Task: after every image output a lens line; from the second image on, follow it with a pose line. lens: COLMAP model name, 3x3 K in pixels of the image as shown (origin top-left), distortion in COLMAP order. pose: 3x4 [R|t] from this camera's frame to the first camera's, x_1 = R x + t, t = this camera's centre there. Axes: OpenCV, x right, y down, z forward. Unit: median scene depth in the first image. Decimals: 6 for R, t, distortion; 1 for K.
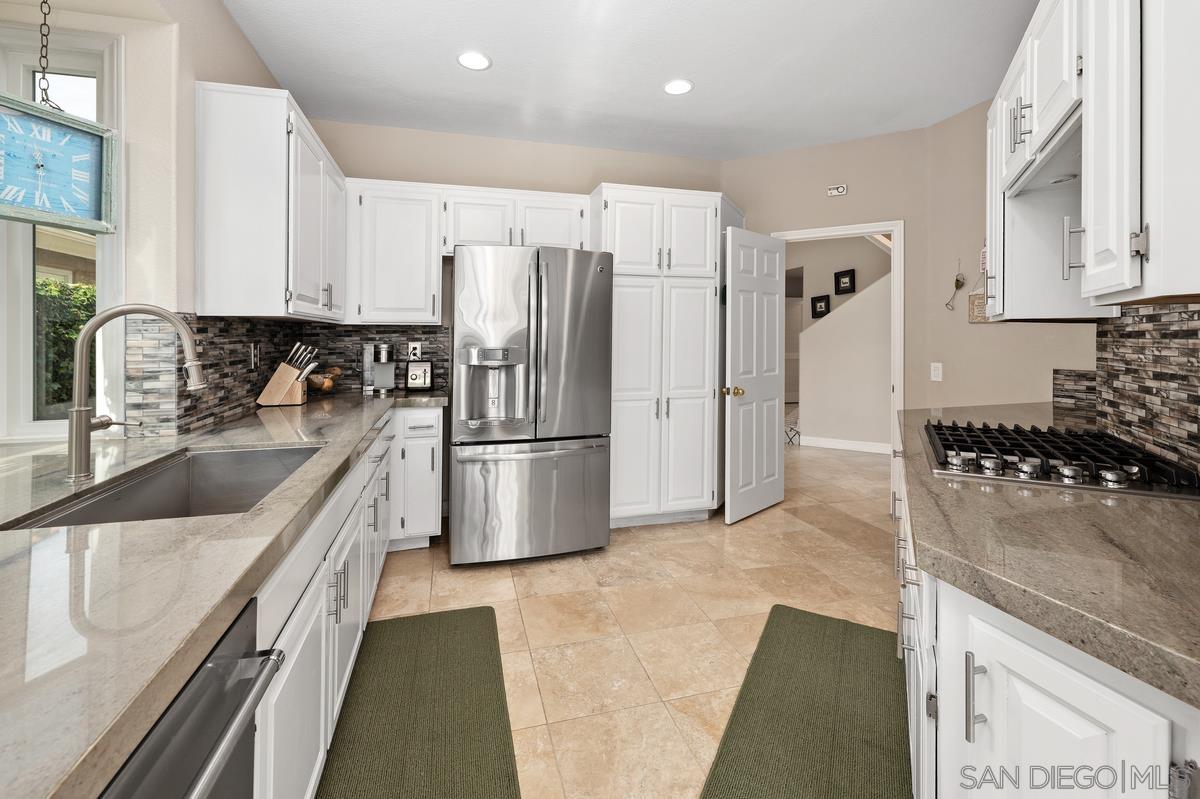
lens RADIAL K [[519.5, 0, 599.2], [0, 519.5, 326.8], [0, 0, 1]] dist [-0.000317, 0.000038]
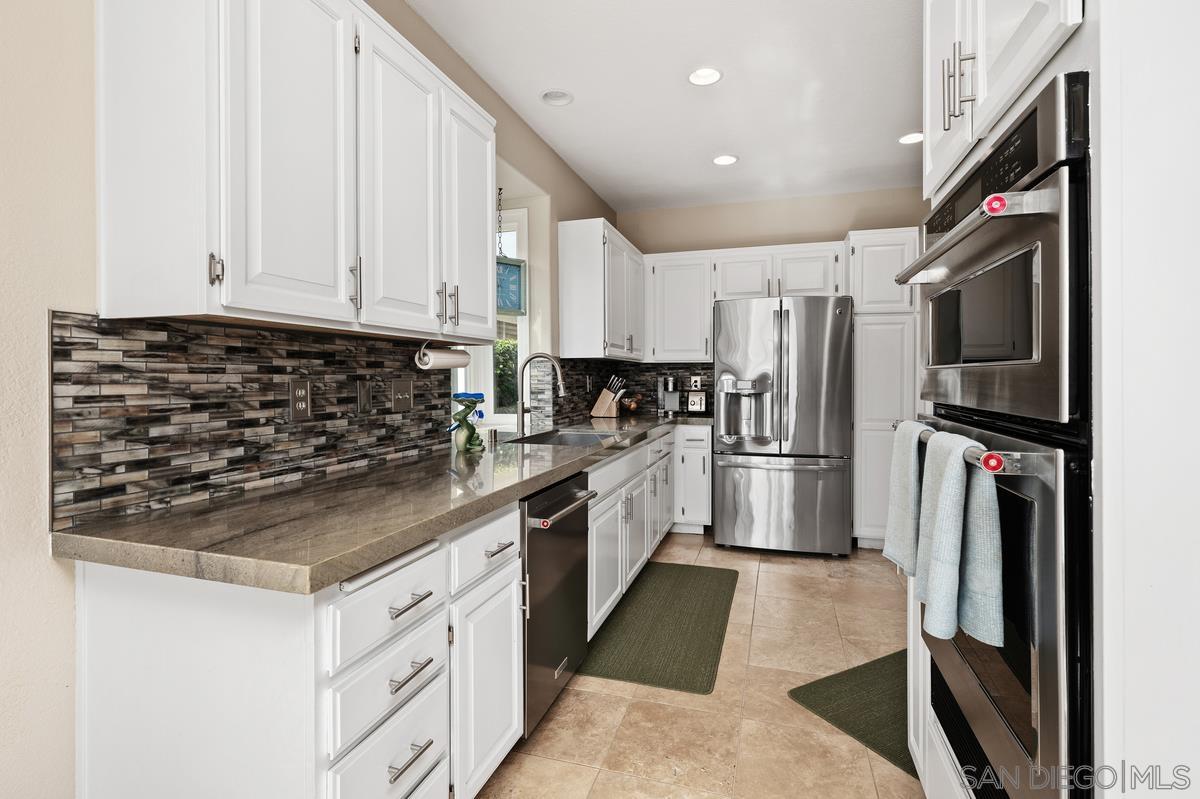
lens RADIAL K [[583.1, 0, 602.6], [0, 583.1, 396.9], [0, 0, 1]] dist [0.000939, 0.000263]
pose [[0.843258, 0.017797, -0.537215, 0.261152], [0.010075, 0.998753, 0.048903, 0.009497], [0.537415, -0.046650, 0.842027, -0.379041]]
